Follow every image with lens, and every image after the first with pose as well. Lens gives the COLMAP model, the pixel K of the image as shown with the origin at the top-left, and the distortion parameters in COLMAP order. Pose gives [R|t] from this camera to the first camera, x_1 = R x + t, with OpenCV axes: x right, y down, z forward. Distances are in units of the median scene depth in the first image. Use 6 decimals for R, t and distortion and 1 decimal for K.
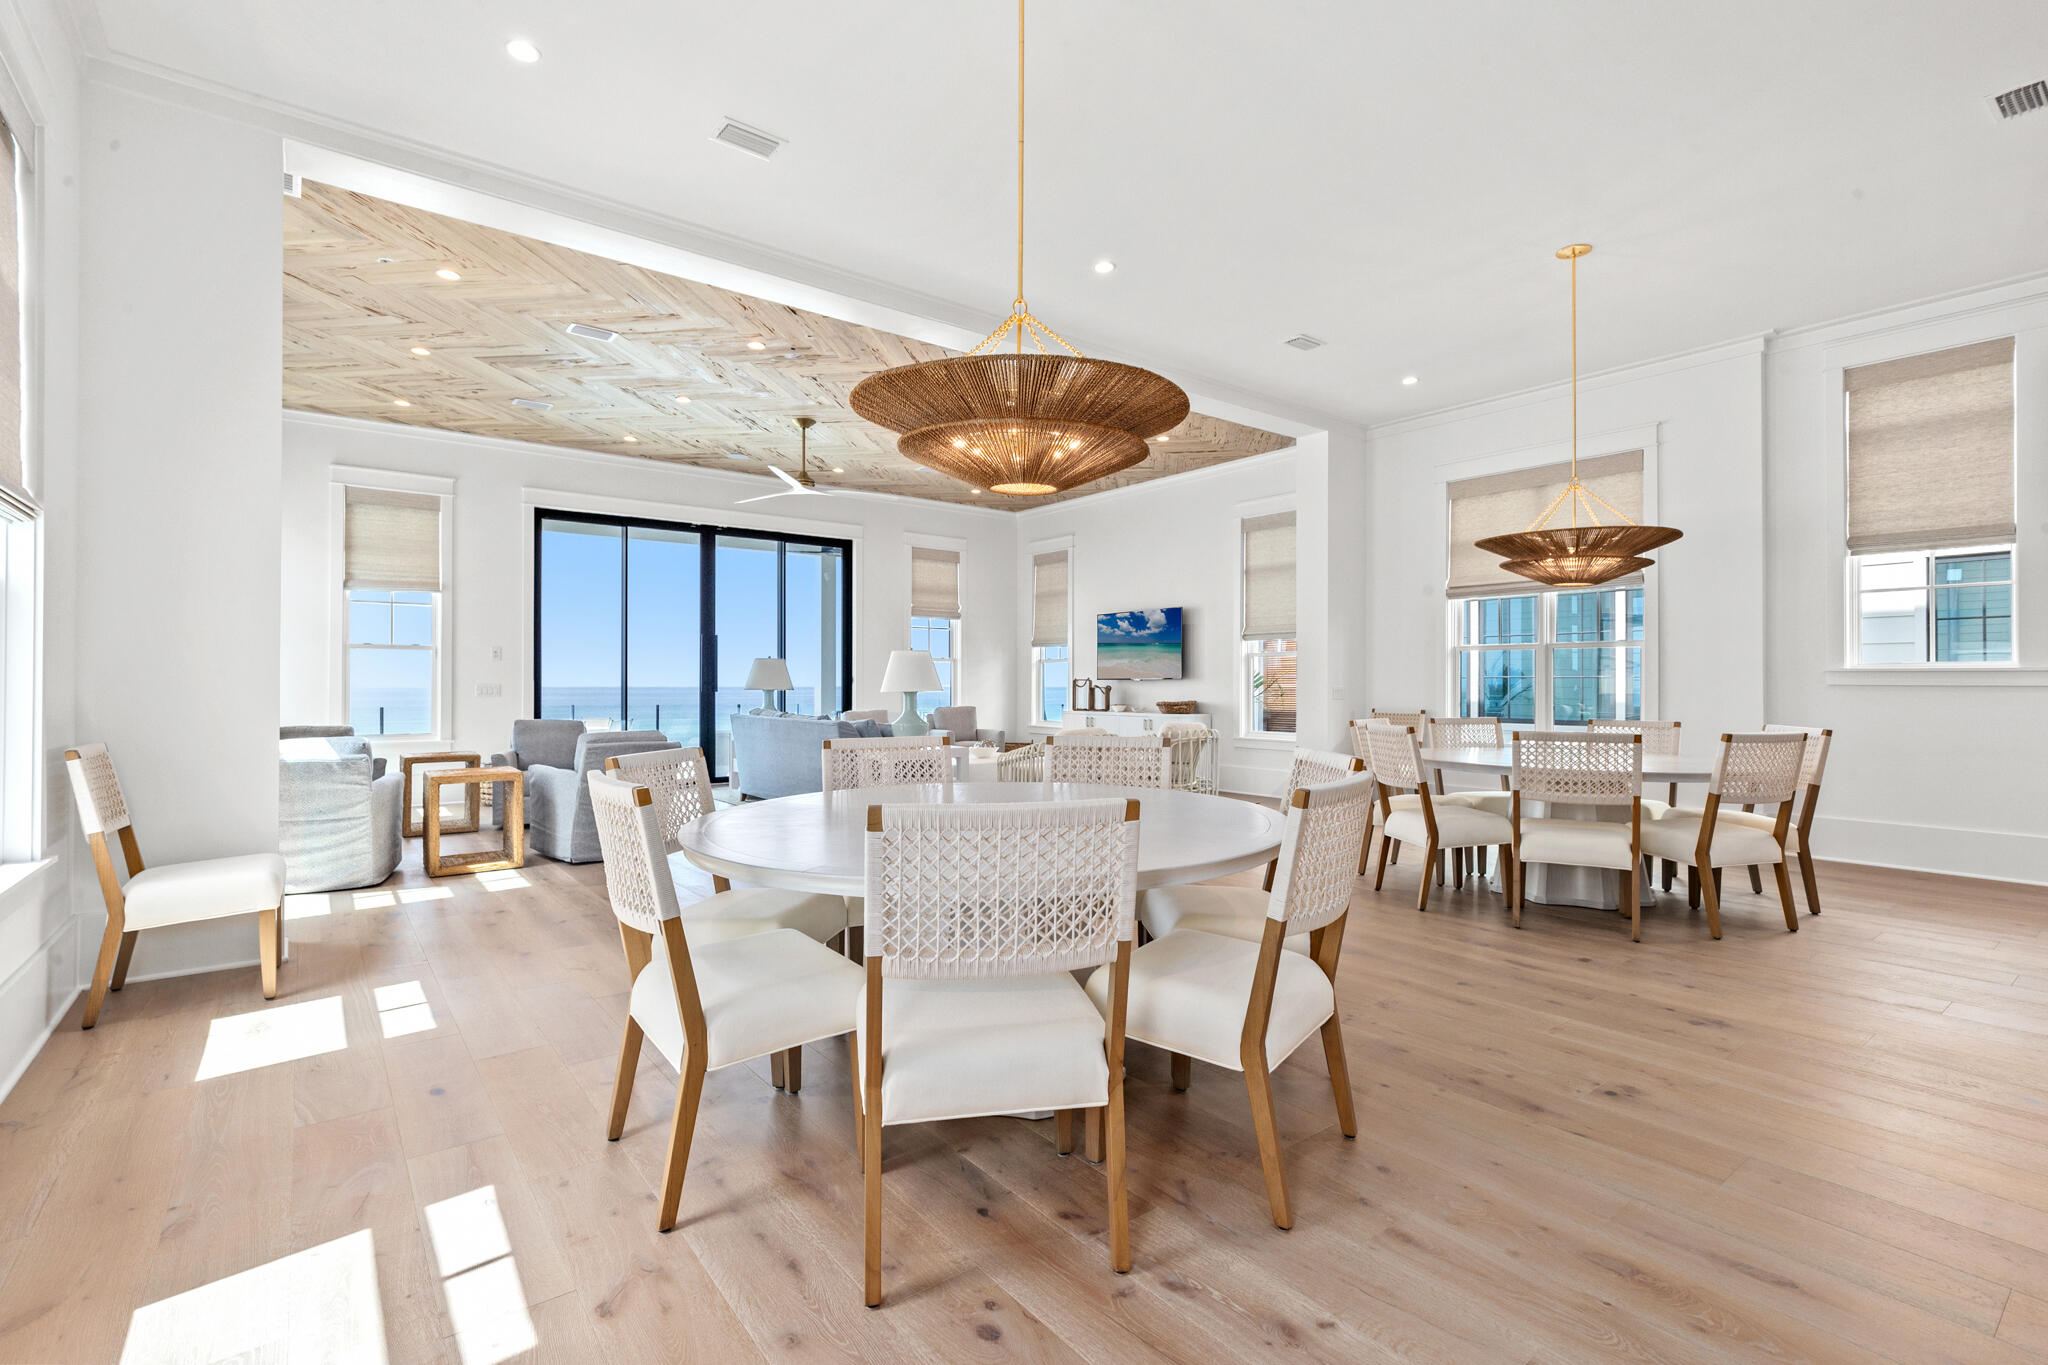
lens RADIAL K [[942.0, 0, 1033.2], [0, 942.0, 681.0], [0, 0, 1]] dist [-0.003809, -0.000337]
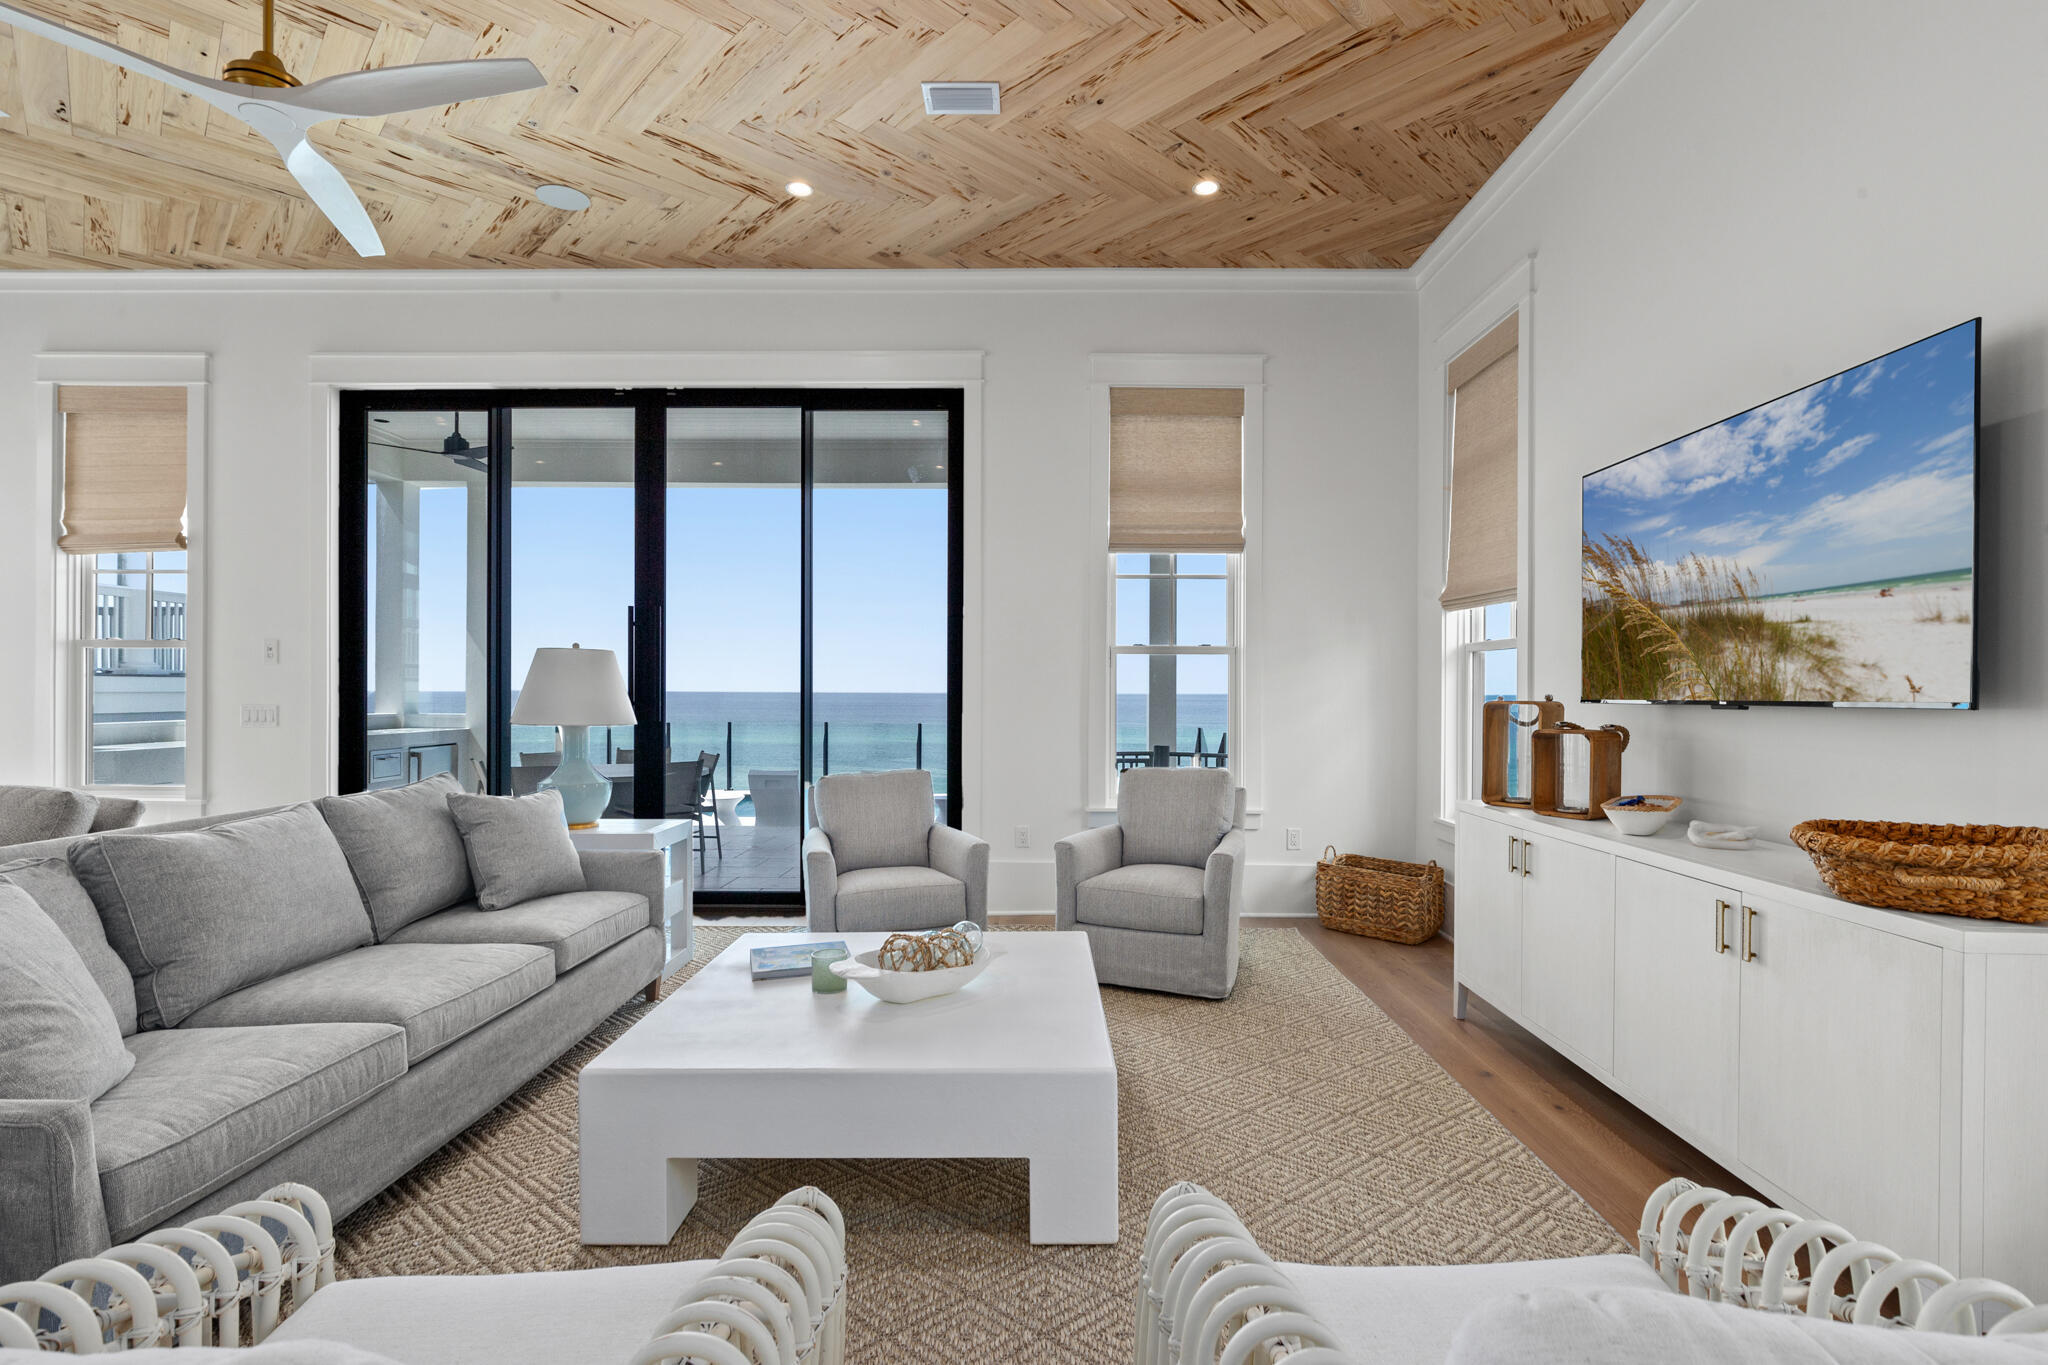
lens RADIAL K [[936.7, 0, 1032.5], [0, 936.7, 686.8], [0, 0, 1]] dist [-0.005380, -0.000436]
pose [[0.783333, 0.000001, -0.621603, 0.148053], [-0.000041, 1.000000, -0.000050, -0.007631], [0.621603, 0.000064, 0.783333, 0.865258]]
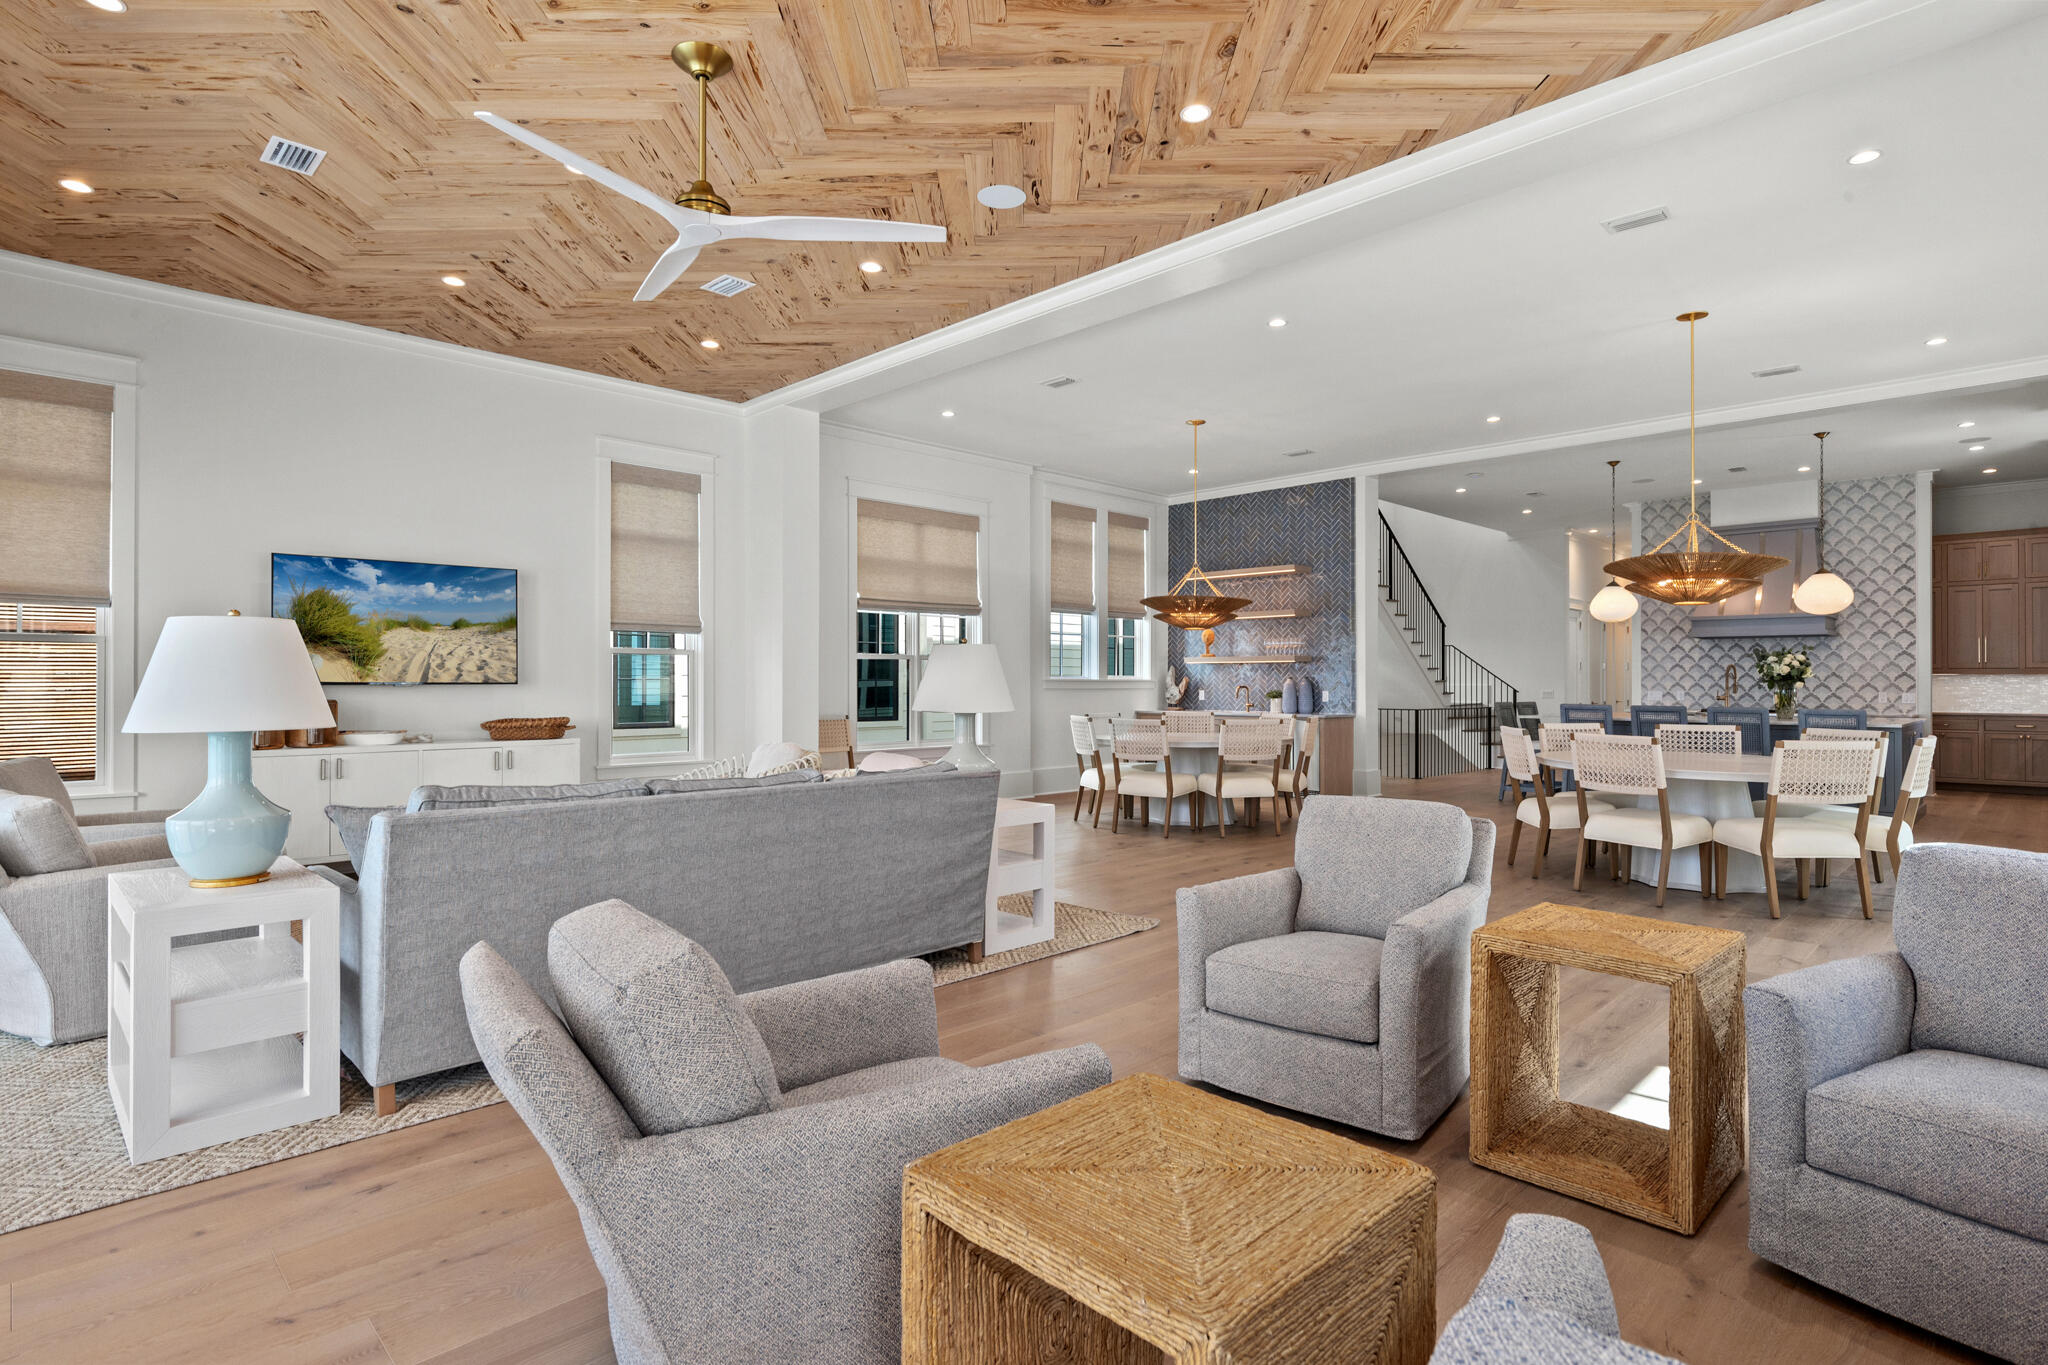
lens RADIAL K [[1034.1, 0, 1031.5], [0, 1034.1, 675.2], [0, 0, 1]] dist [-0.009053, 0.001067]
pose [[-0.120486, 0.003729, 0.992708, -0.665401], [-0.006063, 0.999972, -0.004493, -0.007836], [-0.992697, -0.006560, -0.120459, 0.862398]]
